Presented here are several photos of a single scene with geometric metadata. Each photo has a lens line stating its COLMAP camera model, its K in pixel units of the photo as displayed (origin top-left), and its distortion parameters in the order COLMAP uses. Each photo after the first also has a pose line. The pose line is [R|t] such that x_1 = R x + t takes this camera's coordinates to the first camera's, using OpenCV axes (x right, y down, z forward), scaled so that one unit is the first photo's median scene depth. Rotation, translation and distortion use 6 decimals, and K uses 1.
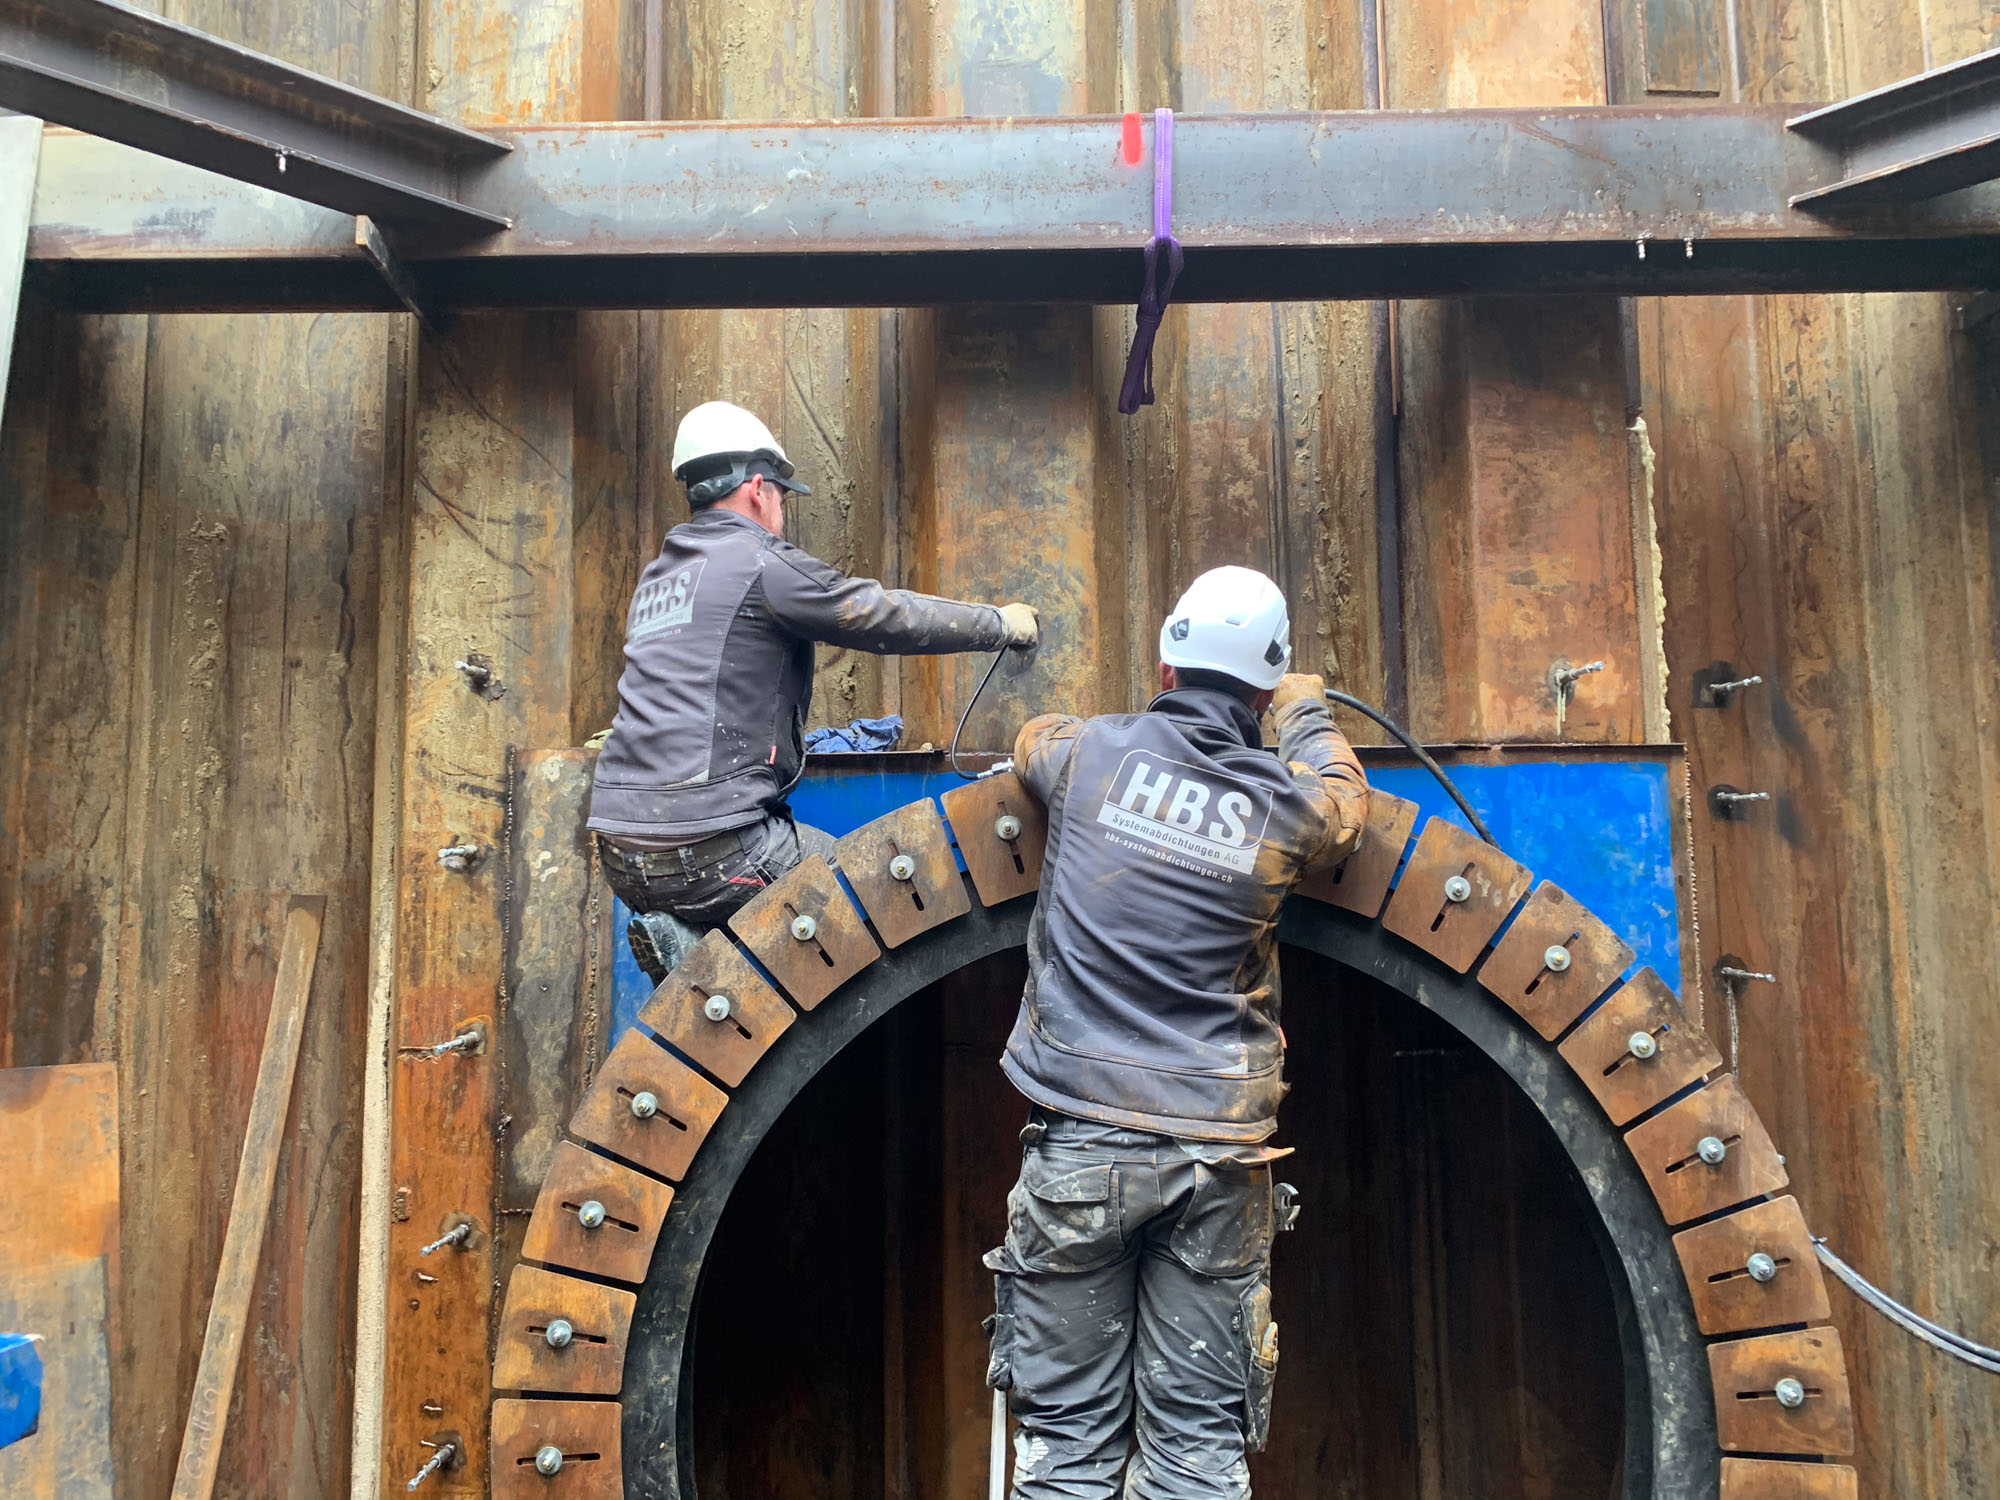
lens RADIAL K [[1522.5, 0, 993.7], [0, 1522.5, 745.7], [0, 0, 1]] dist [-0.010318, -0.005194]
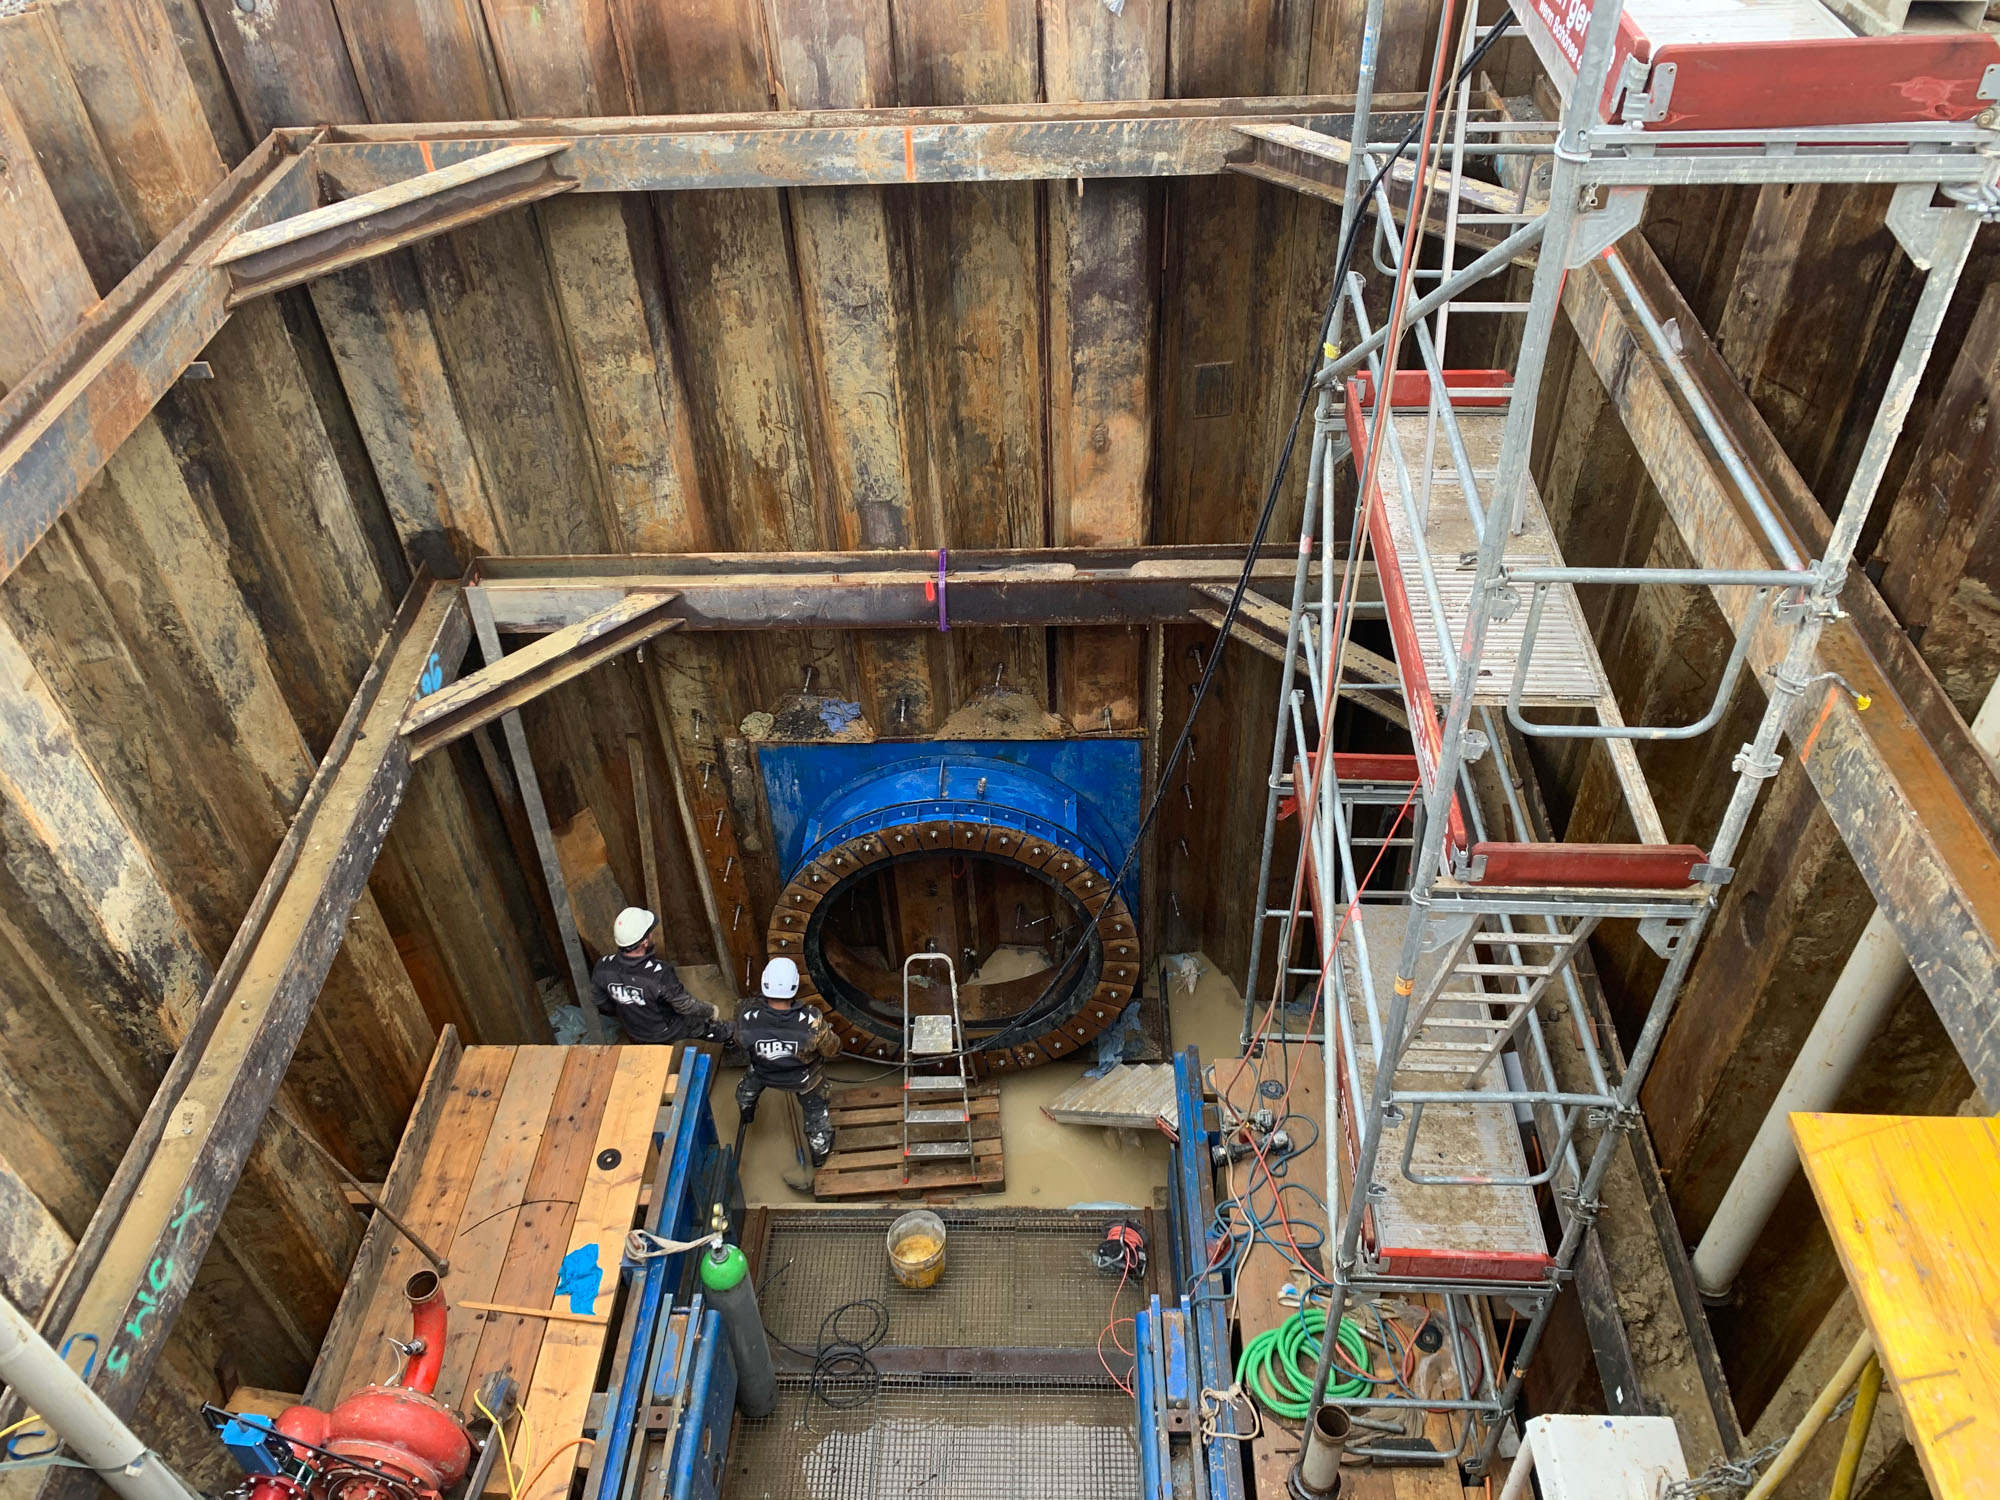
lens RADIAL K [[1522.5, 0, 990.4], [0, 1522.5, 750.1], [0, 0, 1]] dist [-0.010318, -0.005194]
pose [[0.999155, -0.035649, -0.020469, 0.218885], [0.039081, 0.669336, 0.741931, -1.950229], [-0.012749, -0.742104, 0.670164, -0.815144]]
